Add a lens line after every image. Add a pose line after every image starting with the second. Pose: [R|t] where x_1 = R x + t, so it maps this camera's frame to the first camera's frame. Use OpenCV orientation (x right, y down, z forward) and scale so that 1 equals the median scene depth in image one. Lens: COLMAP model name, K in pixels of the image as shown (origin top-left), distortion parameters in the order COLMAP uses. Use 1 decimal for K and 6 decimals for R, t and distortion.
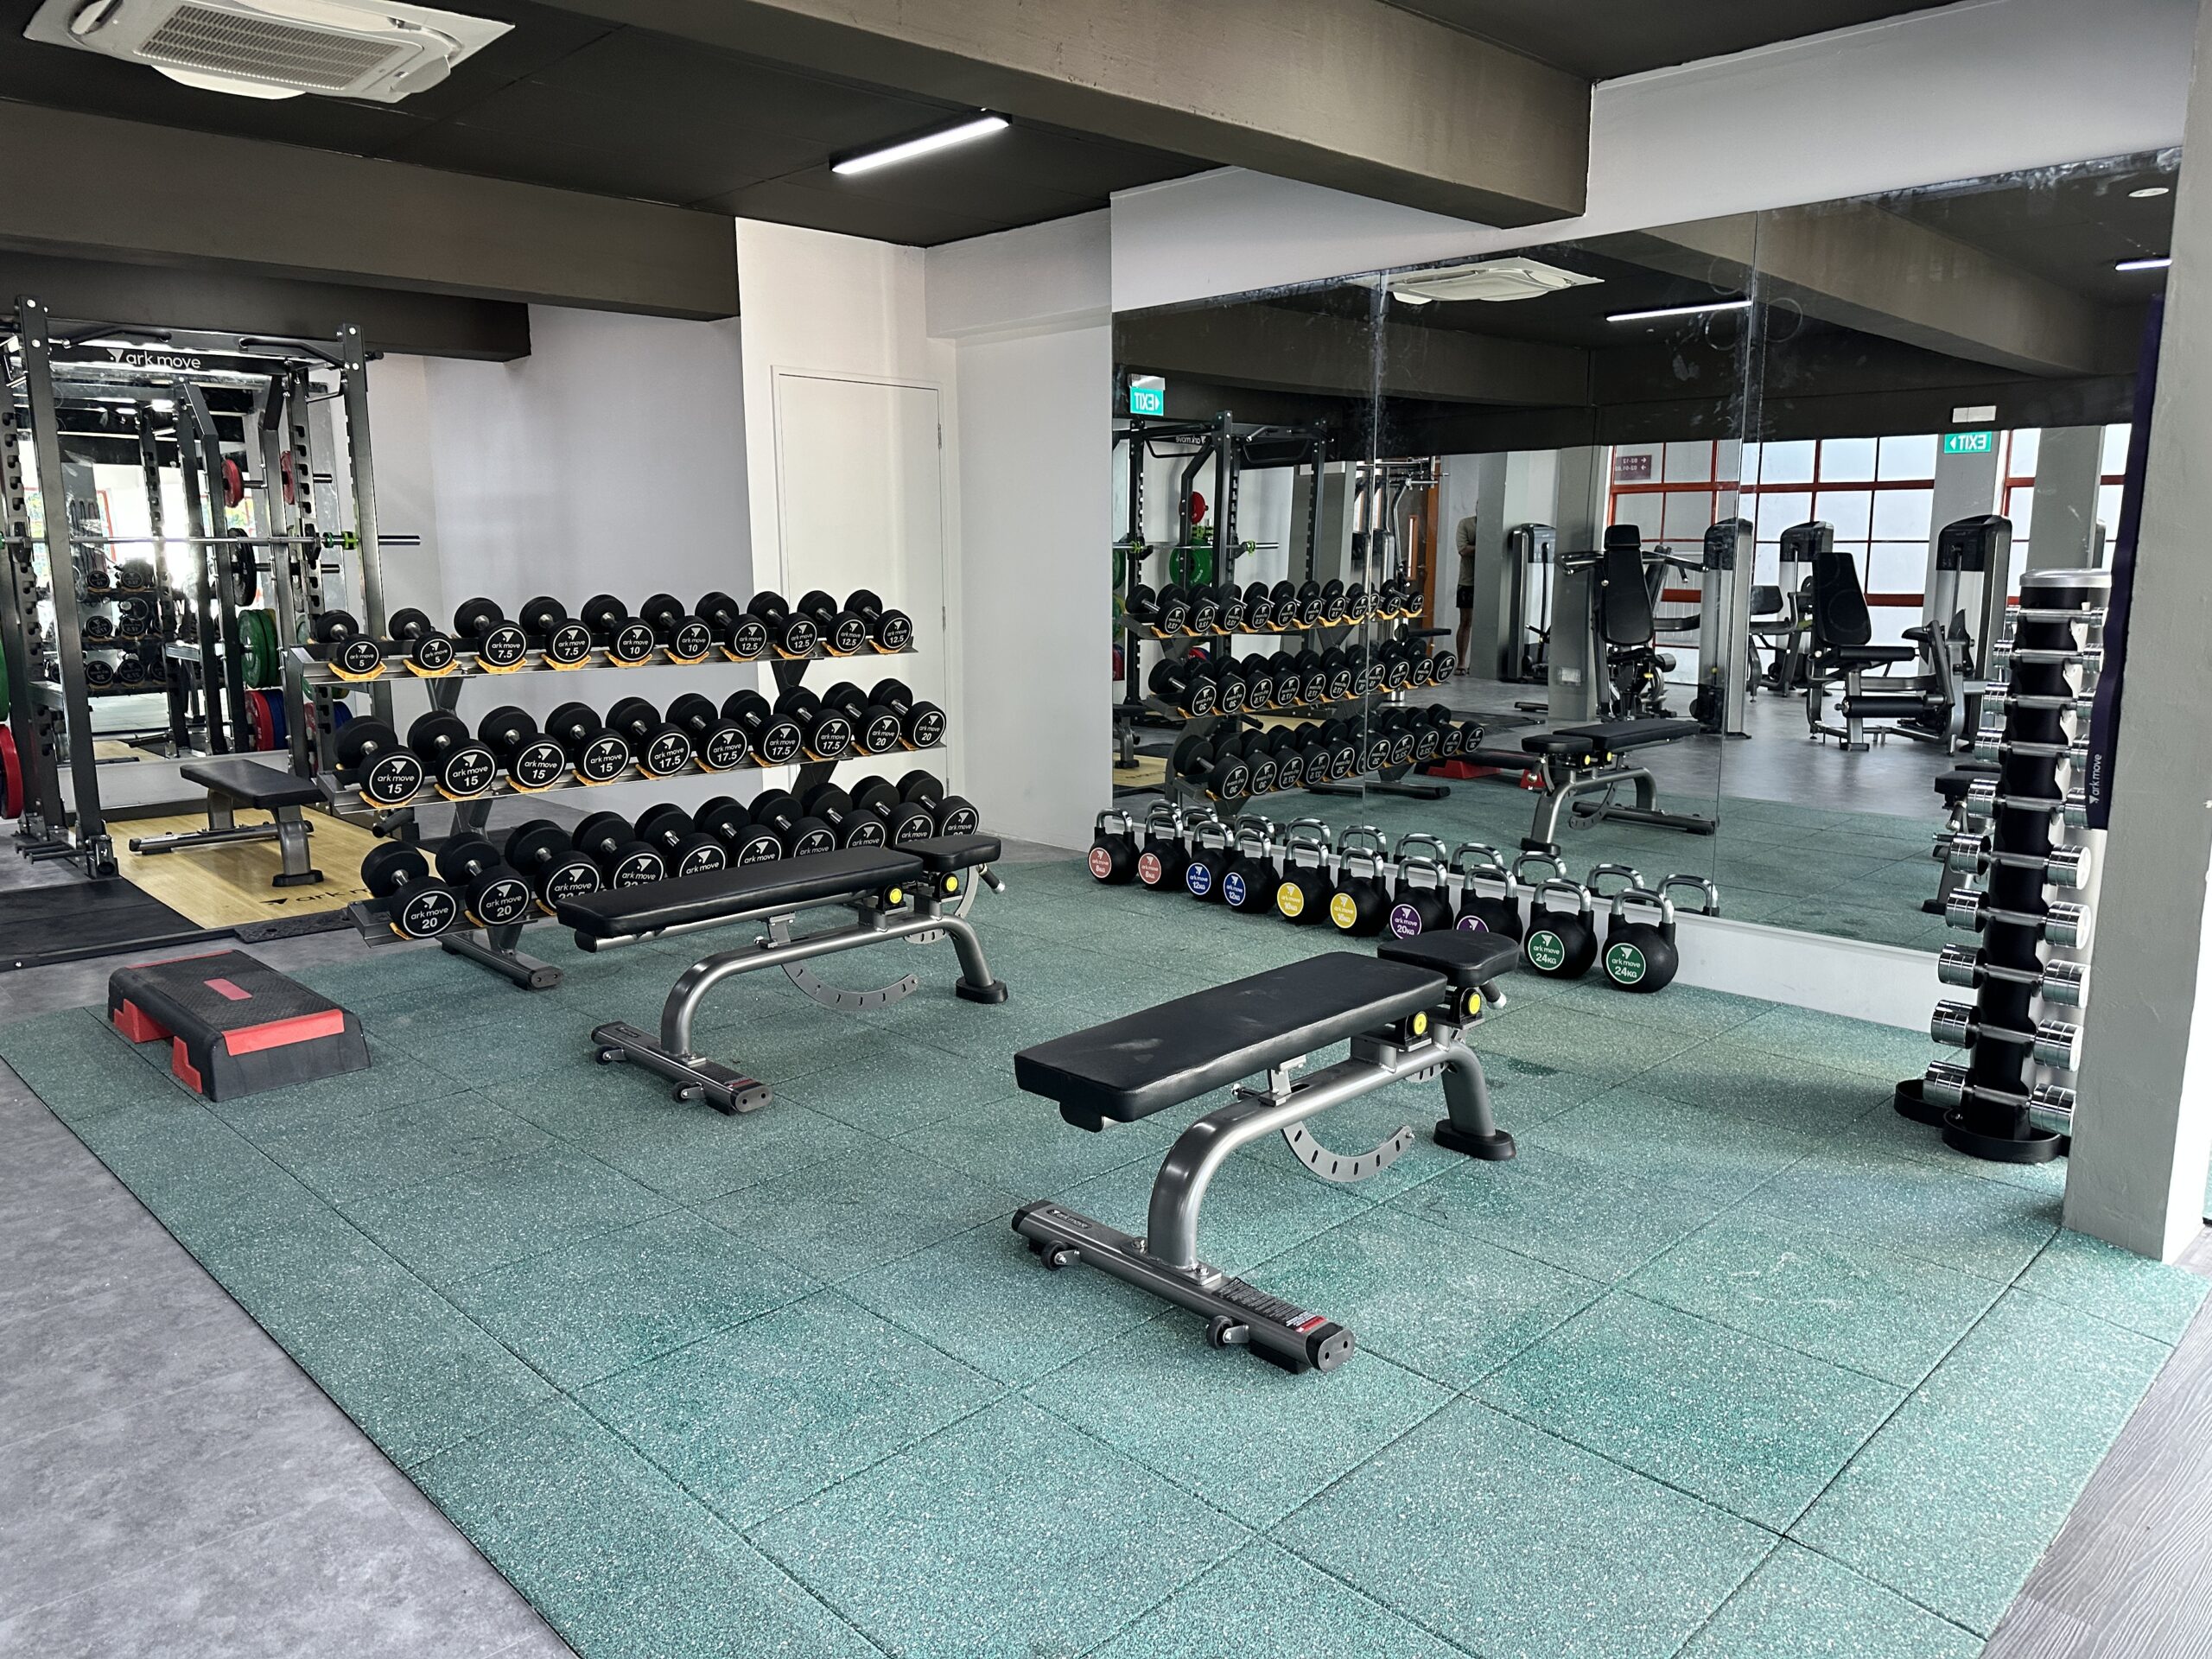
lens RADIAL K [[1533.2, 0, 1106.0], [0, 1533.2, 829.5], [0, 0, 1]] dist [0.108042, -0.145924]
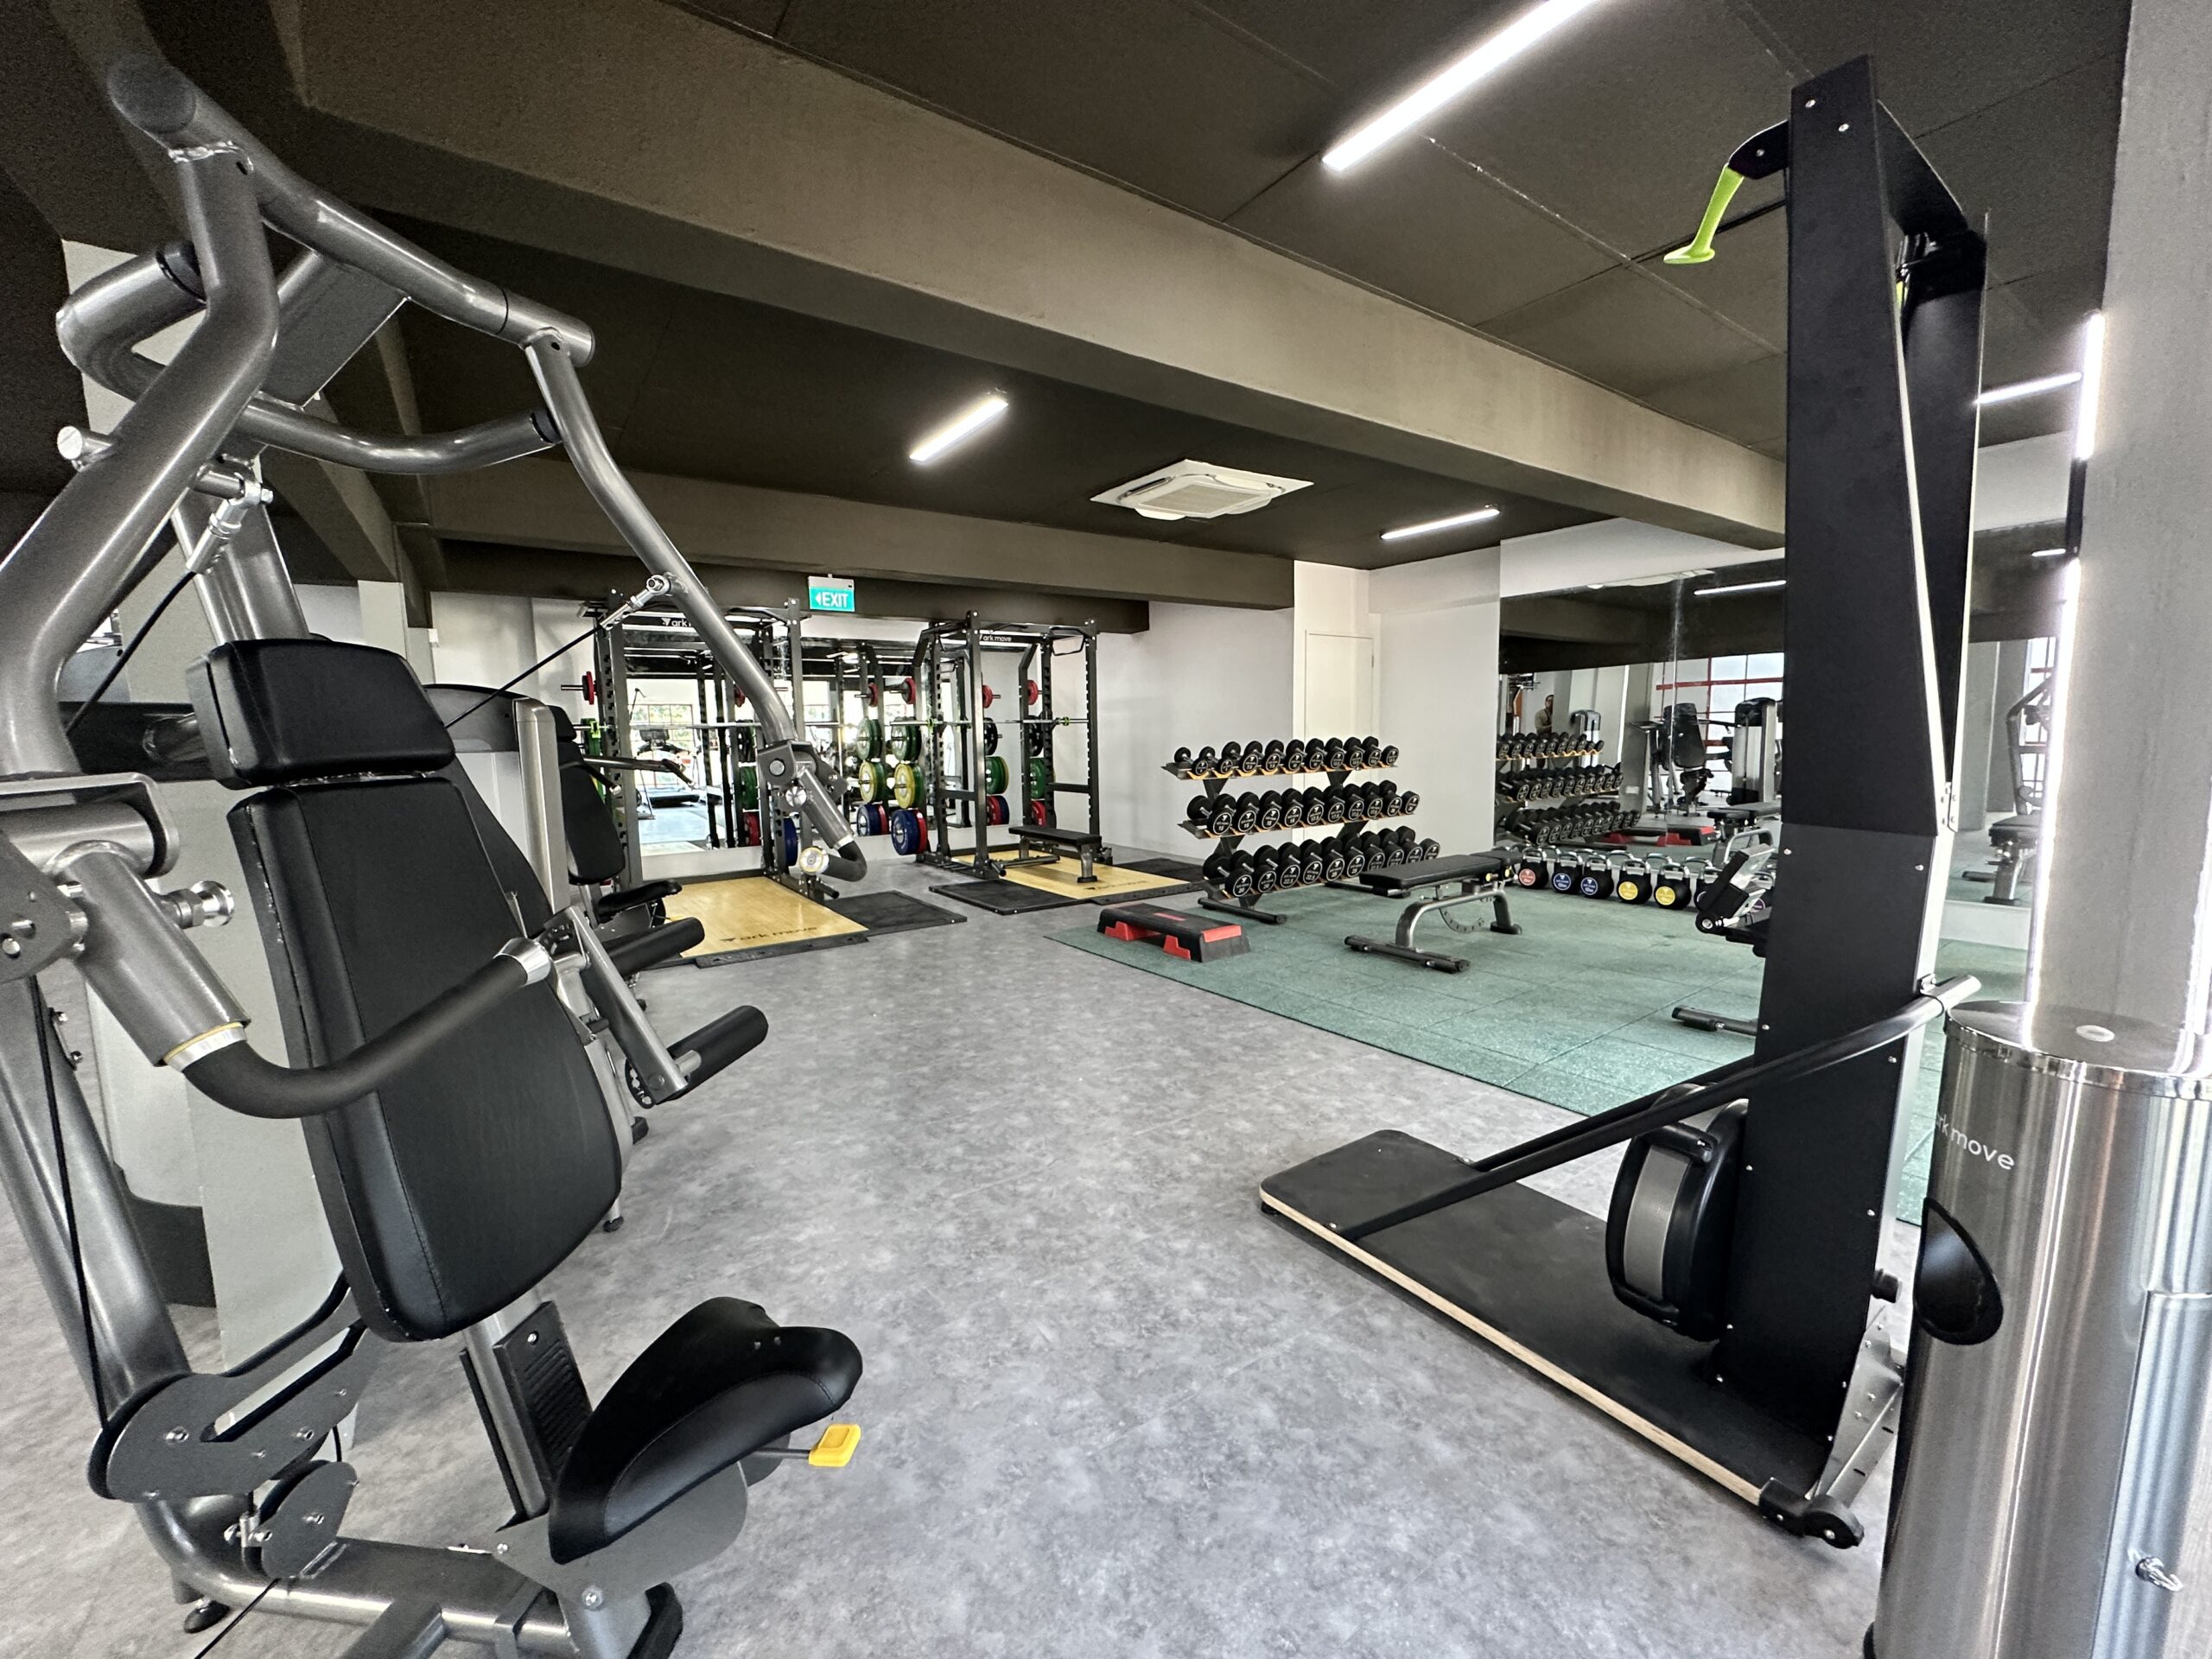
lens RADIAL K [[878.6, 0, 1106.0], [0, 878.6, 829.5], [0, 0, 1]] dist [-0.000785, -0.000046]
pose [[0.988536, 0.002165, -0.150973, -0.337654], [-0.011738, 0.997973, -0.062546, 0.042368], [0.150532, 0.063601, 0.986557, -0.179573]]
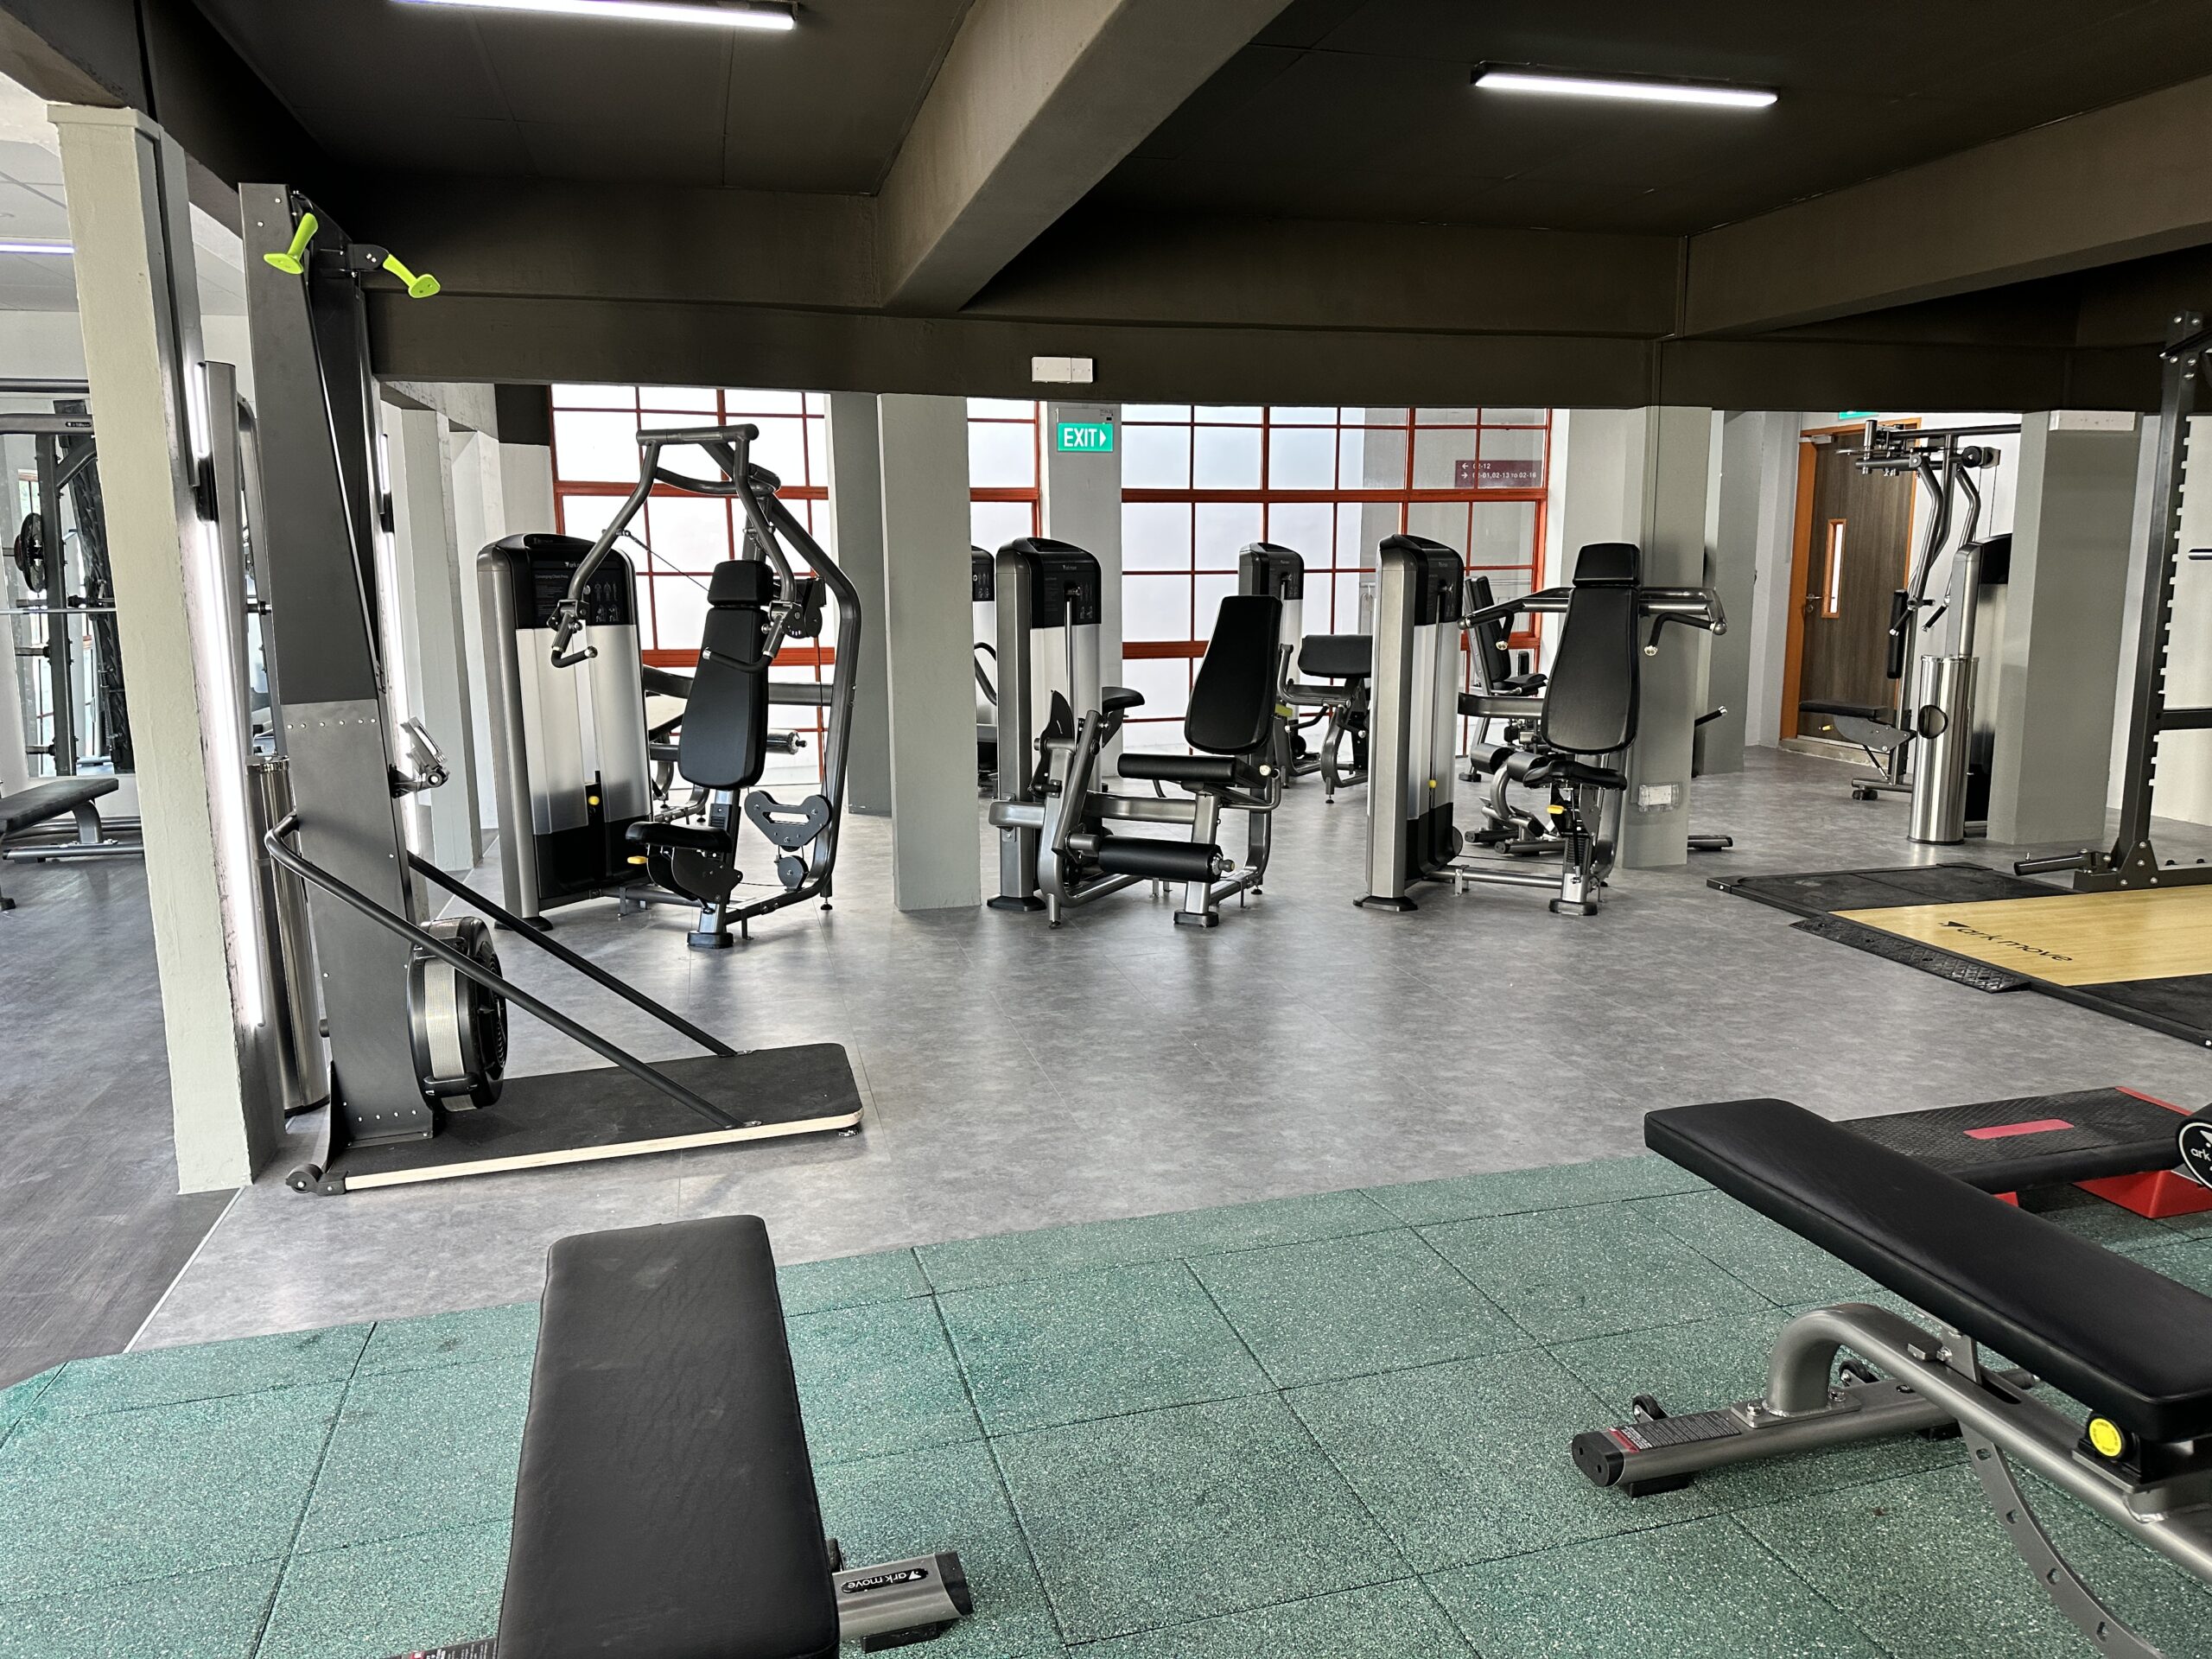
lens RADIAL K [[1533.2, 0, 1106.0], [0, 1533.2, 829.5], [0, 0, 1]] dist [0.108042, -0.145924]
pose [[-0.470161, 0.164294, -0.867154, 0.243801], [-0.155561, 0.951713, 0.264658, -0.136152], [0.868763, 0.259327, -0.421901, 0.650784]]
